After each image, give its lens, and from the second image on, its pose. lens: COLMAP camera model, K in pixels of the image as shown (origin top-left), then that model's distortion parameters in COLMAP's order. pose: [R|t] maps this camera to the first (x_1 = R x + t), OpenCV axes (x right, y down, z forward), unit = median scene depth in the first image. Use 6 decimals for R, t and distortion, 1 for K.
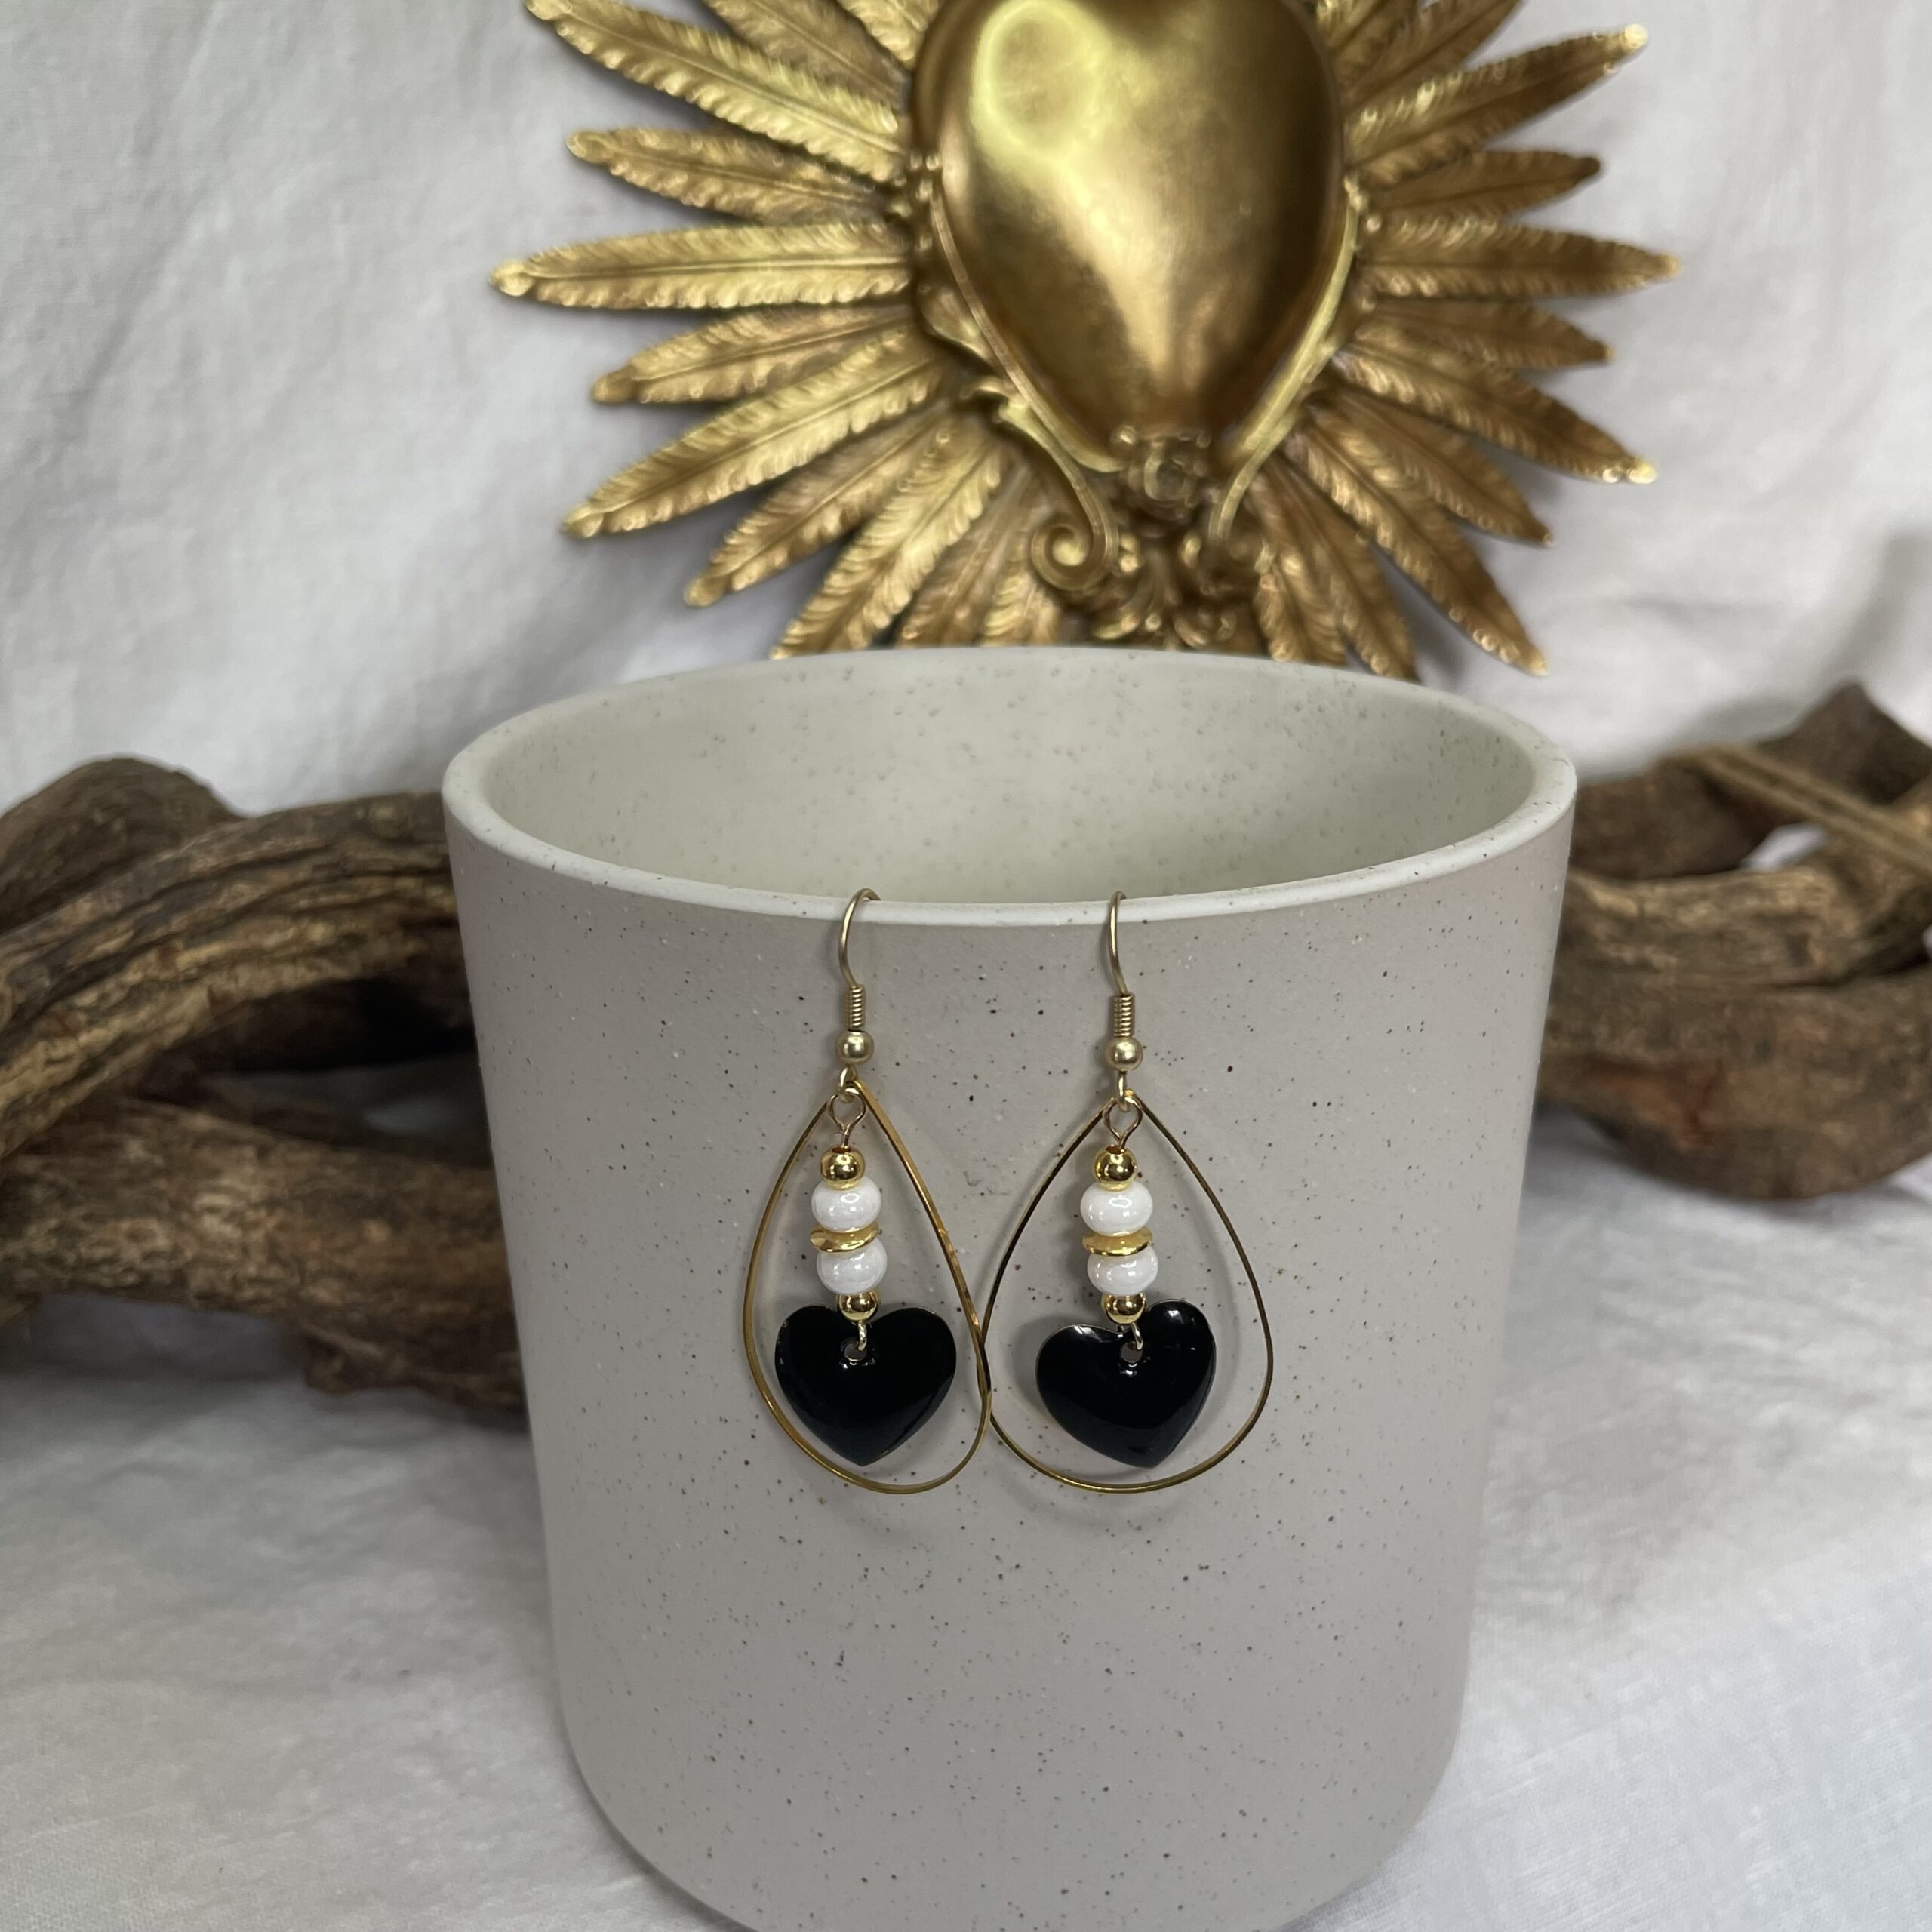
lens RADIAL K [[2242.8, 0, 983.0], [0, 2242.8, 975.6], [0, 0, 1]] dist [-0.000922, 0.000000]
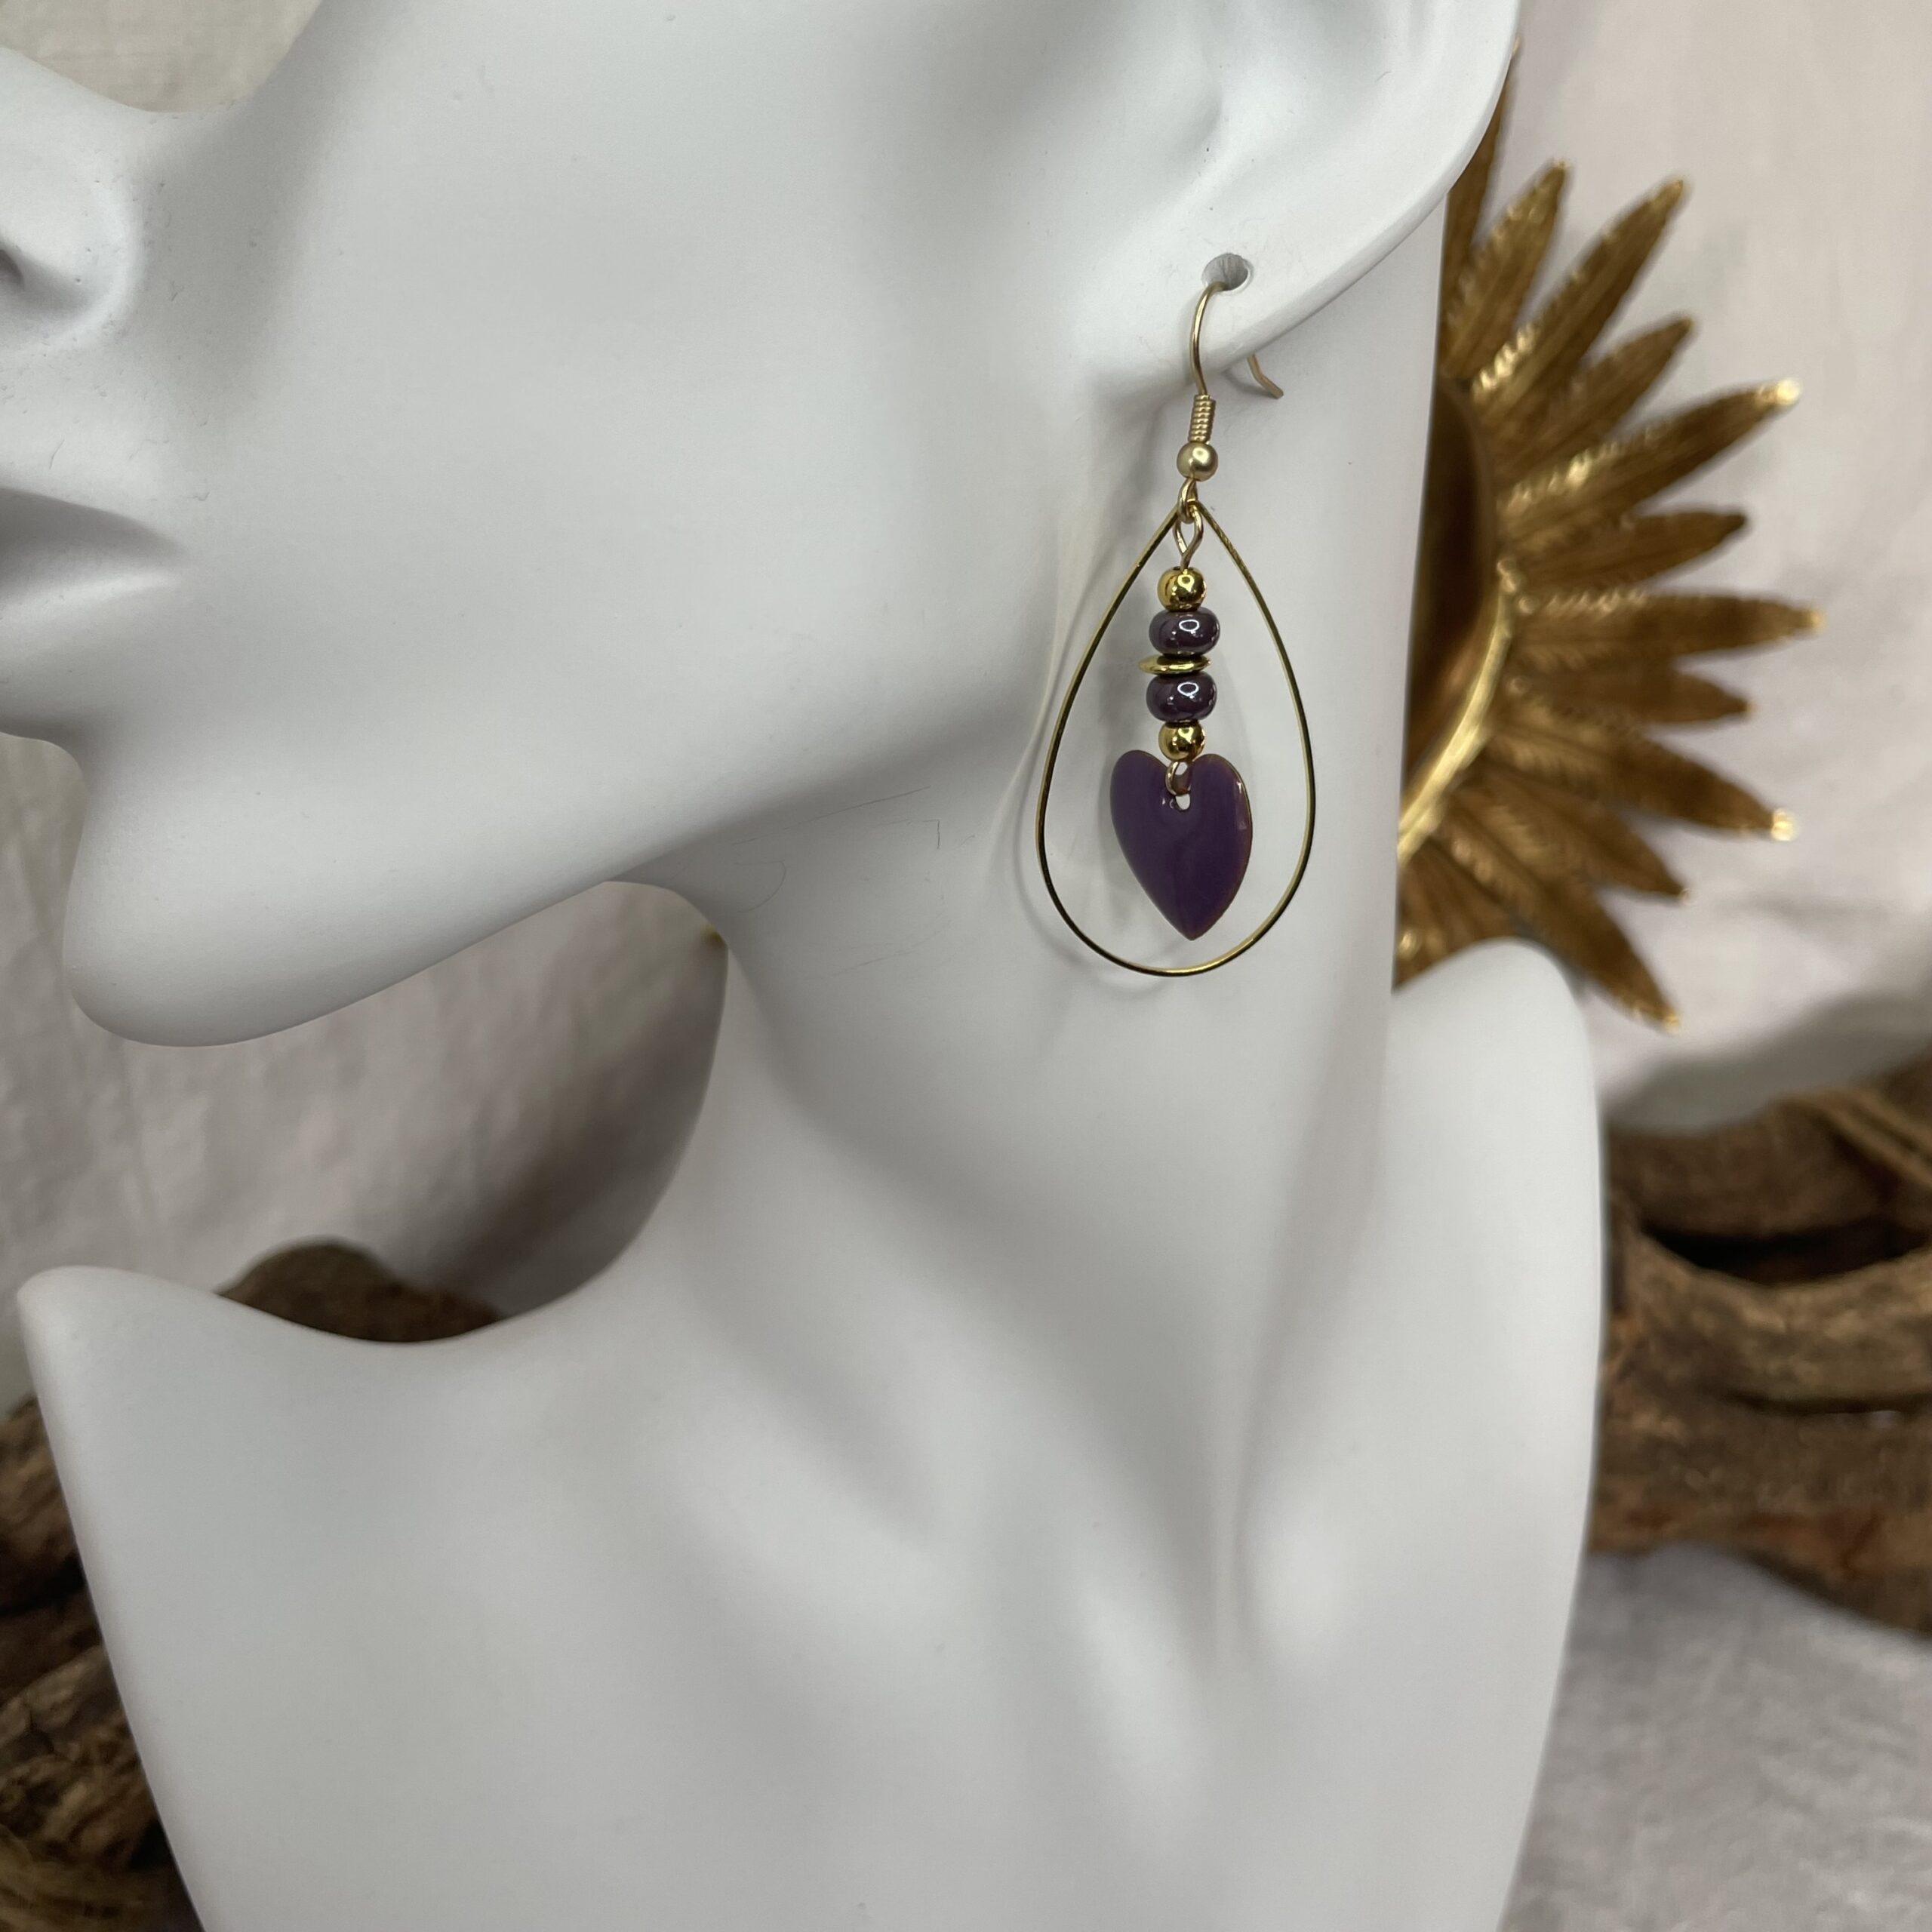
lens RADIAL K [[2242.8, 0, 984.5], [0, 2242.8, 953.1], [0, 0, 1]] dist [-0.000922, 0.000000]
pose [[0.999757, 0.008788, 0.020200, -0.085316], [-0.009514, 0.999301, 0.036144, -0.231290], [-0.019868, -0.036327, 0.999142, 0.023786]]
